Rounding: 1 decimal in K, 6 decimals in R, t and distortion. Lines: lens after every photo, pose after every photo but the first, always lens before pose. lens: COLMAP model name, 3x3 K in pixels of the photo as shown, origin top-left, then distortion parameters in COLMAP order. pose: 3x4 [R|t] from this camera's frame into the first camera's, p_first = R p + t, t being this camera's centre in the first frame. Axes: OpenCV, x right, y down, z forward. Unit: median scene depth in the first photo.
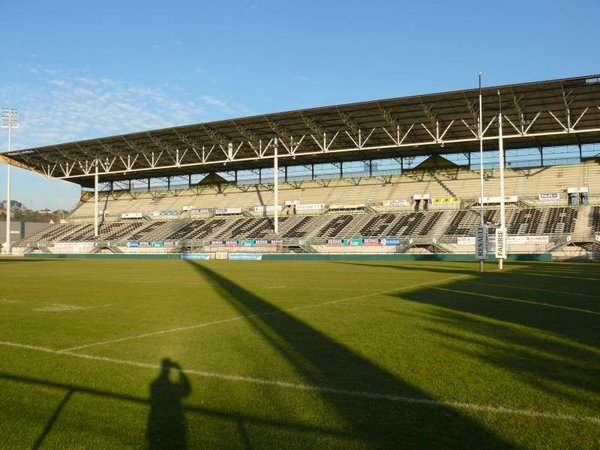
lens RADIAL K [[599.5, 0, 300.0], [0, 599.5, 225.0], [0, 0, 1]] dist [-0.112072, 0.038534]
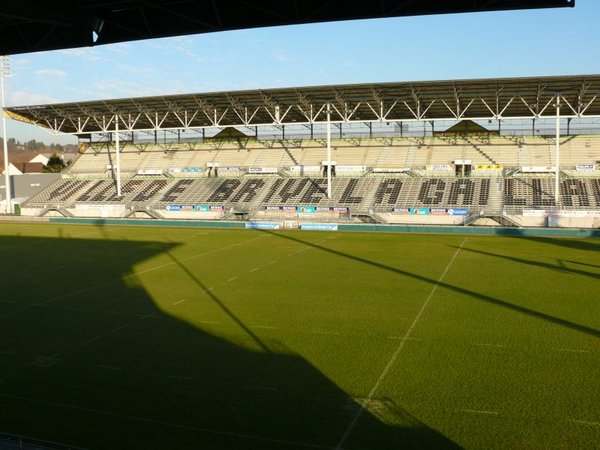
lens RADIAL K [[599.5, 0, 300.0], [0, 599.5, 225.0], [0, 0, 1]] dist [-0.112072, 0.038534]
pose [[0.984586, -0.026759, 0.172845, -0.252988], [0.001746, 0.989682, 0.143269, -0.082390], [-0.174895, -0.140759, 0.974474, -0.005170]]
